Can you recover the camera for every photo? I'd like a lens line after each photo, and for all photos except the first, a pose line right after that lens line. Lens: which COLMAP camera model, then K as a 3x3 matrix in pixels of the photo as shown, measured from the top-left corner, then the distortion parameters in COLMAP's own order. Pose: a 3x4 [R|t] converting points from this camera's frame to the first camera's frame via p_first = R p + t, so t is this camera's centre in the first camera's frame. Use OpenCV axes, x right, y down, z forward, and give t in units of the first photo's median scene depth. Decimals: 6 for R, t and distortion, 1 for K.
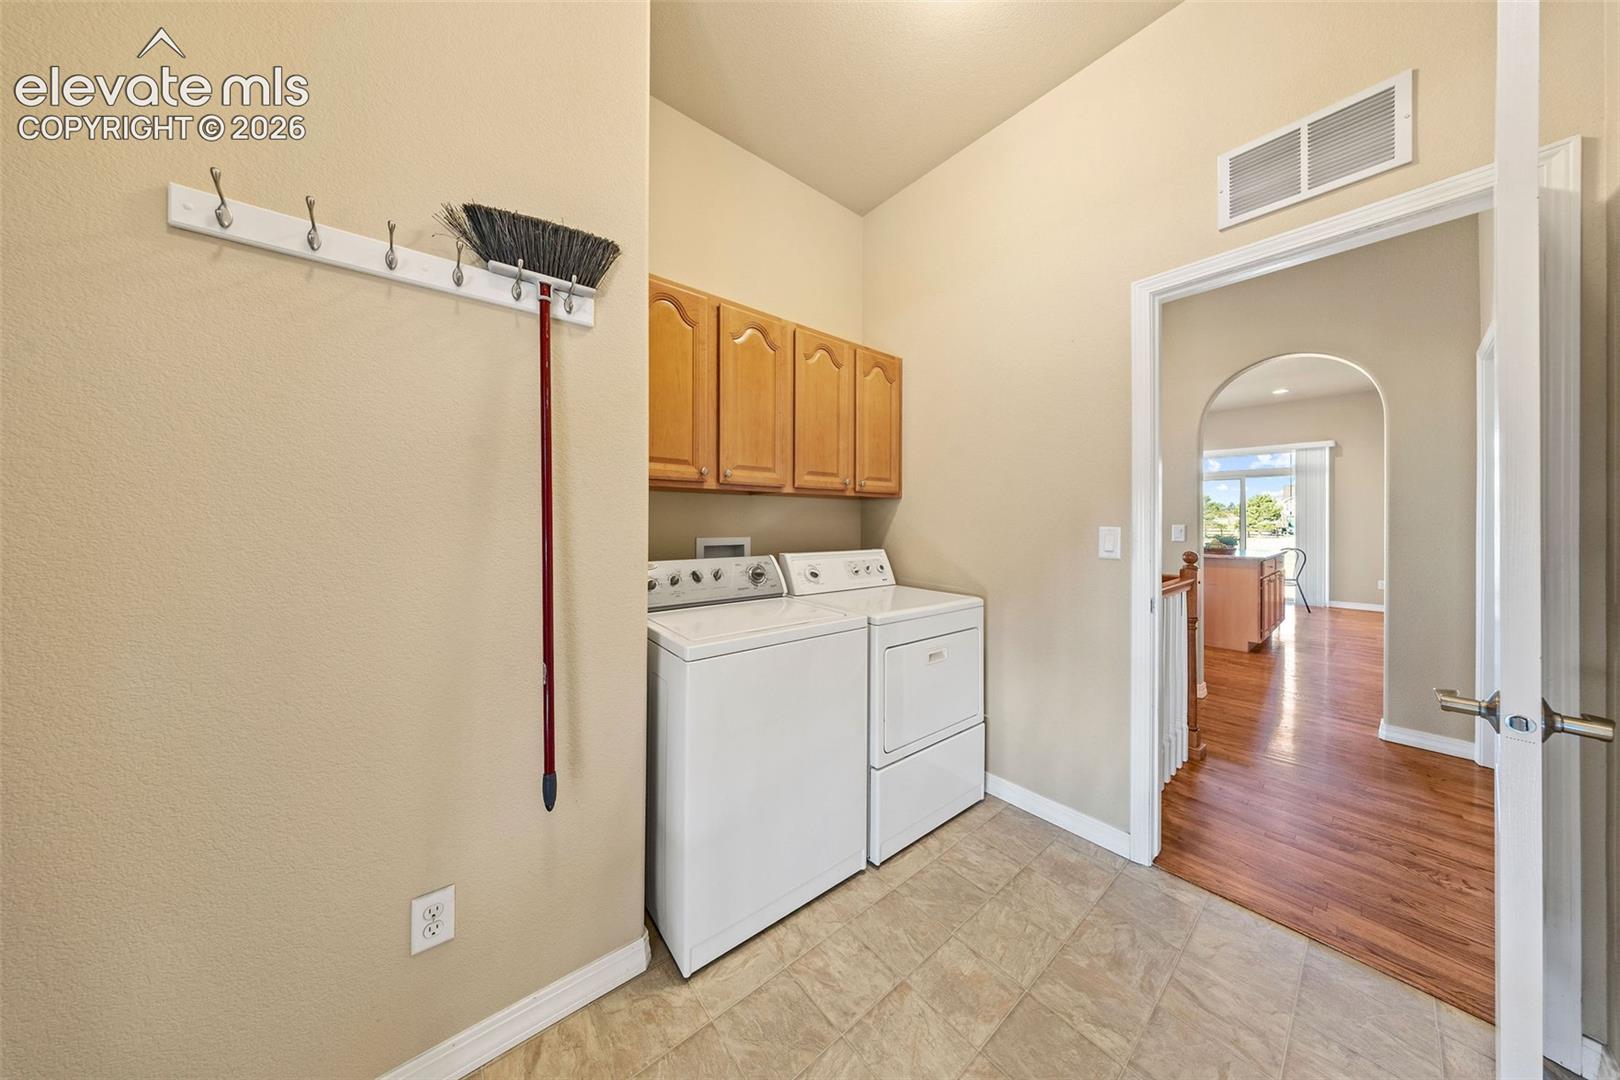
lens RADIAL K [[471.0, 0, 817.9], [0, 471.0, 521.0], [0, 0, 1]] dist [-0.000051, -0.000006]
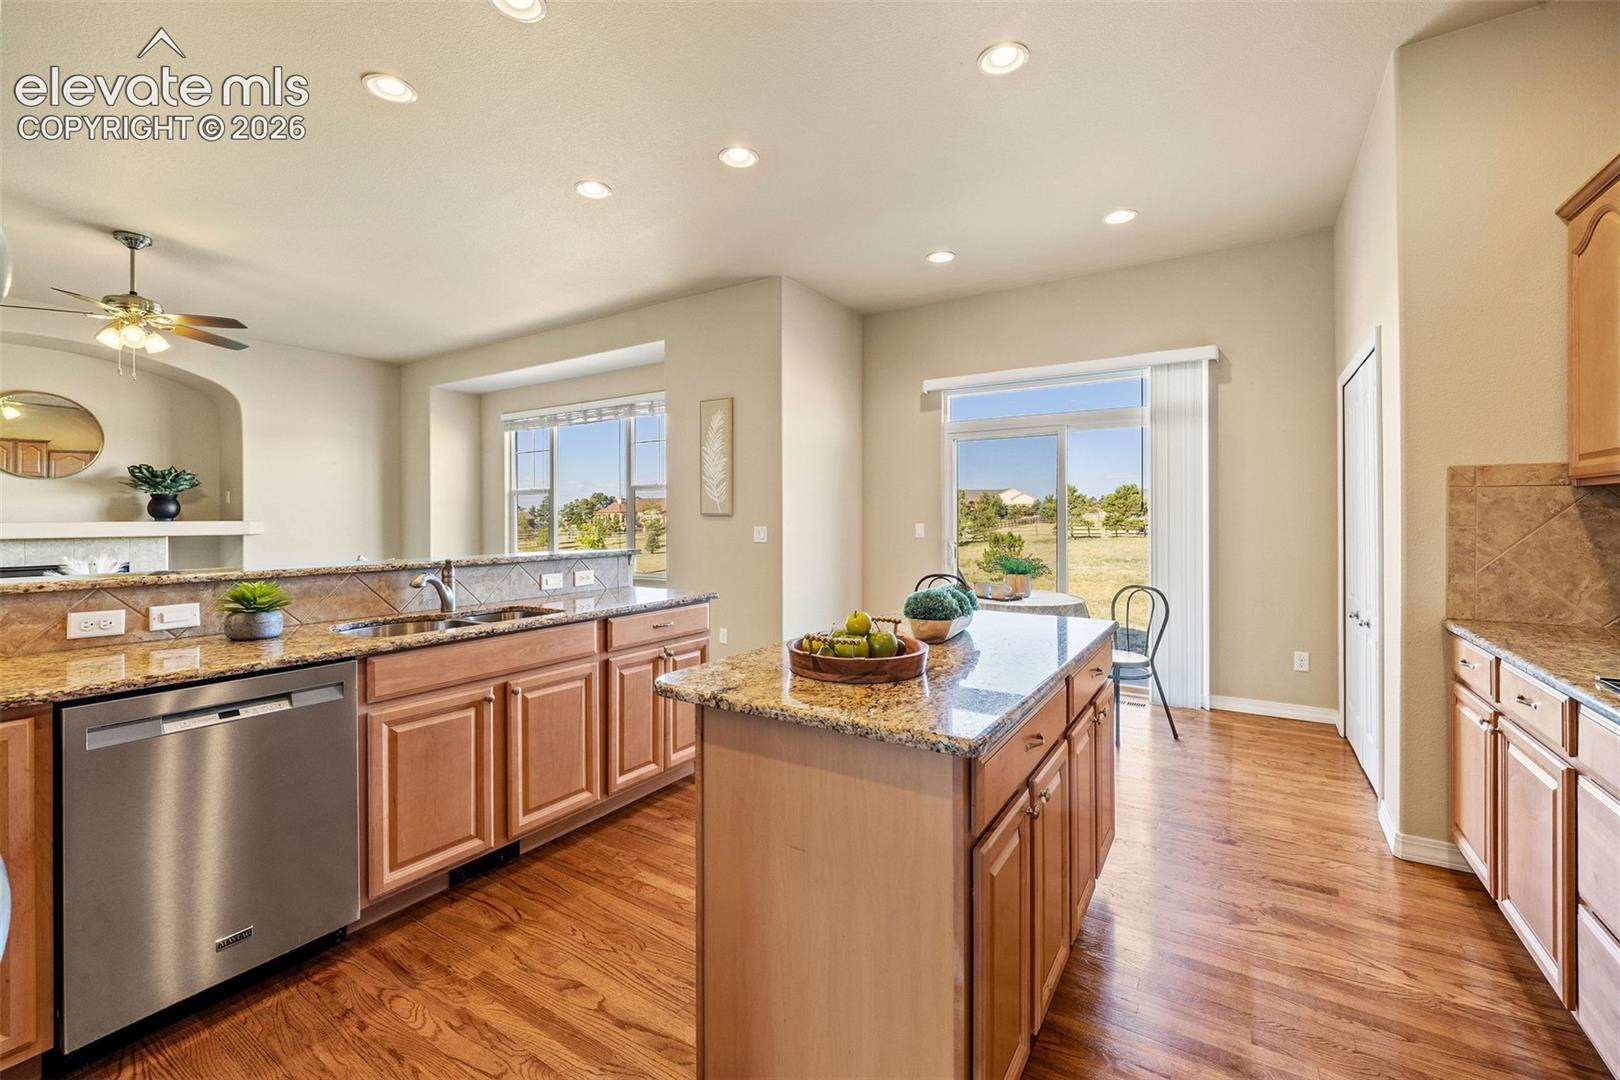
lens RADIAL K [[669.9, 0, 803.1], [0, 669.9, 516.6], [0, 0, 1]] dist [0.001526, 0.000032]
pose [[0.954892, -0.002571, 0.296943, 0.515364], [0.003311, 0.999993, -0.001987, -0.004812], [-0.296936, 0.002880, 0.954893, 0.494846]]
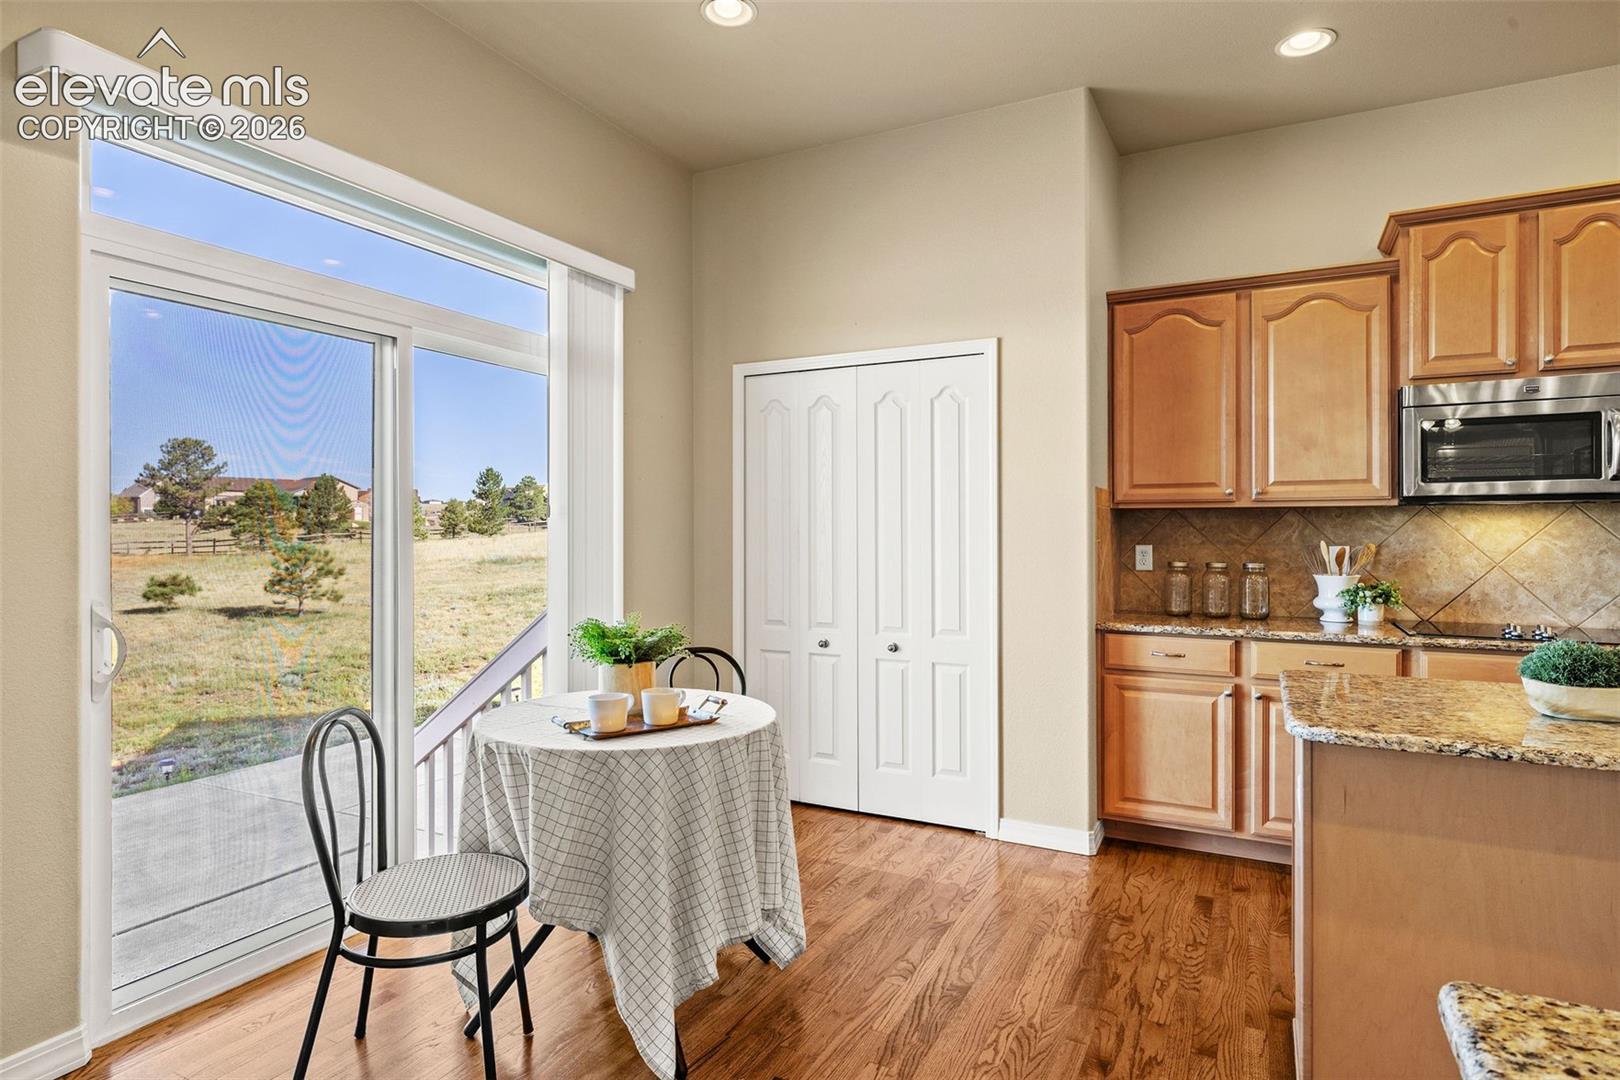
lens RADIAL K [[877.4, 0, 811.2], [0, 877.4, 528.1], [0, 0, 1]] dist [0.001088, -0.000267]
pose [[-0.389205, 0.002812, 0.921147, 0.532181], [0.001632, 0.999996, -0.002363, -0.005261], [-0.921150, 0.000584, -0.389208, 1.106406]]
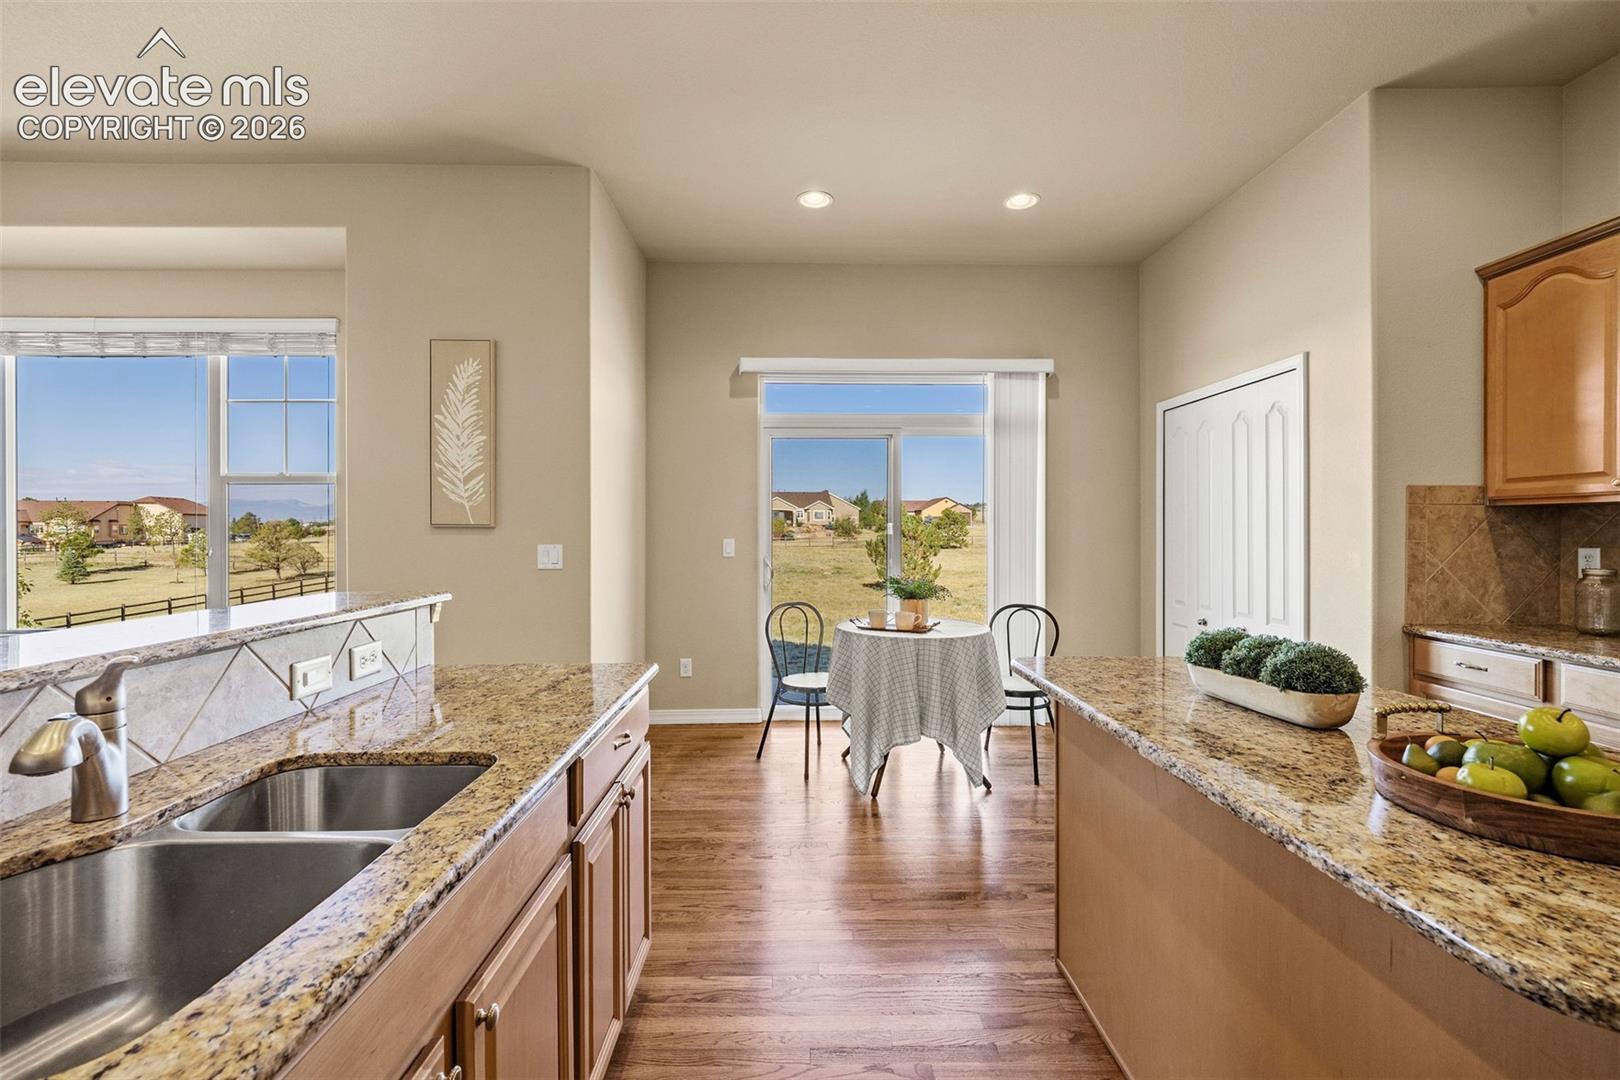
lens RADIAL K [[706.7, 0, 807.5], [0, 706.7, 529.7], [0, 0, 1]] dist [-0.001944, -0.000683]
pose [[0.624843, -0.000169, 0.780750, 0.408156], [0.001160, 0.999999, -0.000712, -0.005410], [-0.780749, 0.001350, 0.624843, 0.752883]]
